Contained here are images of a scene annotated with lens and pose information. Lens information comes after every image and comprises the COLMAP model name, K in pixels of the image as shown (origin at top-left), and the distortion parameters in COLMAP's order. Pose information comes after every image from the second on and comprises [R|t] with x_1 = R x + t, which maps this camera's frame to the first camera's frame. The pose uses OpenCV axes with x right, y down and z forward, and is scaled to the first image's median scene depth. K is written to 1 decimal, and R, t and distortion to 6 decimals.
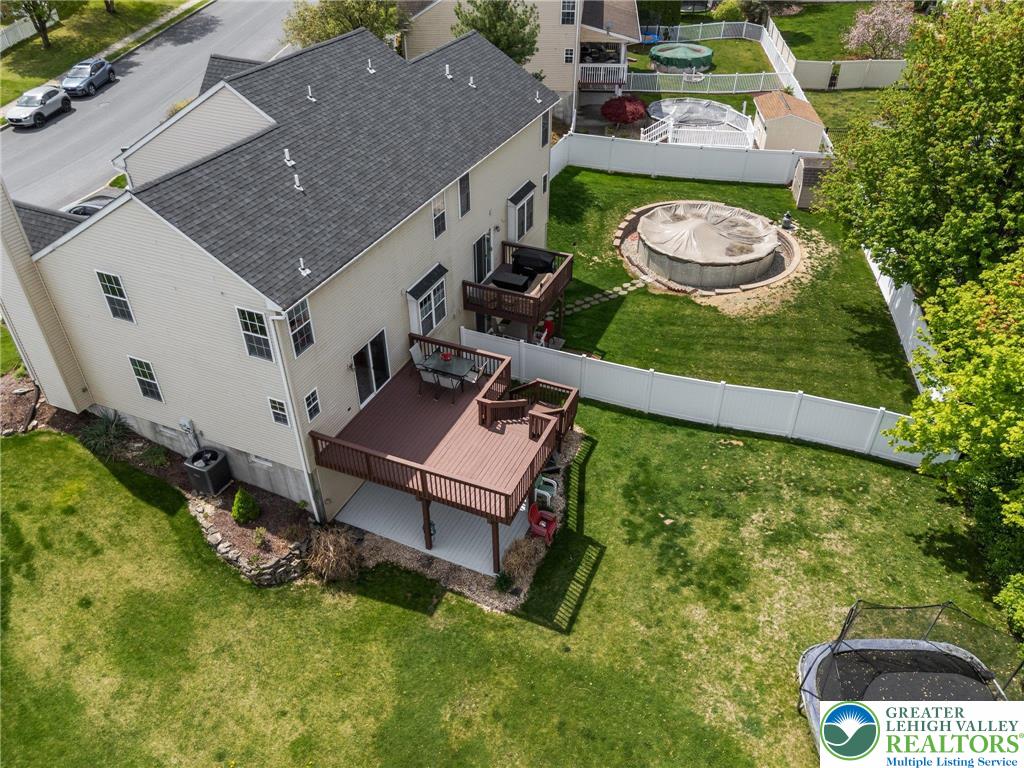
lens RADIAL K [[747.1, 0, 513.8], [0, 747.1, 378.7], [0, 0, 1]] dist [0.052807, -0.038819]
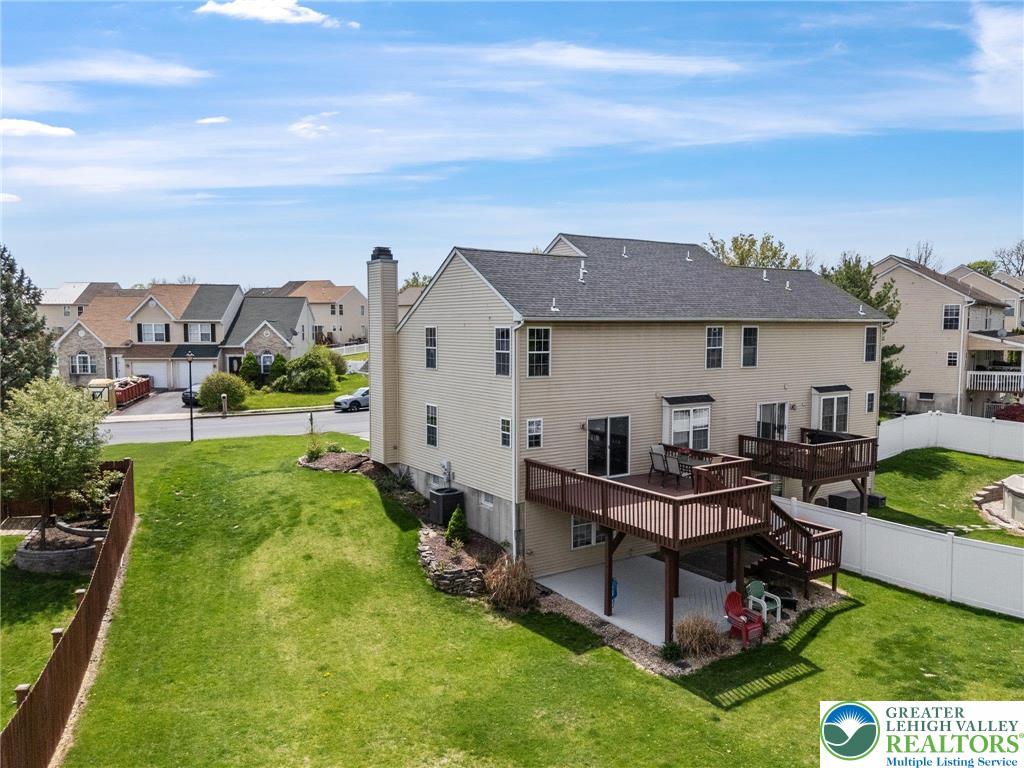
lens RADIAL K [[747.1, 0, 518.0], [0, 747.1, 373.6], [0, 0, 1]] dist [0.052807, -0.038819]
pose [[0.845130, 0.037396, -0.533252, 0.275665], [-0.315674, 0.839953, -0.441395, 0.434716], [0.431400, 0.541370, 0.721674, 0.161285]]
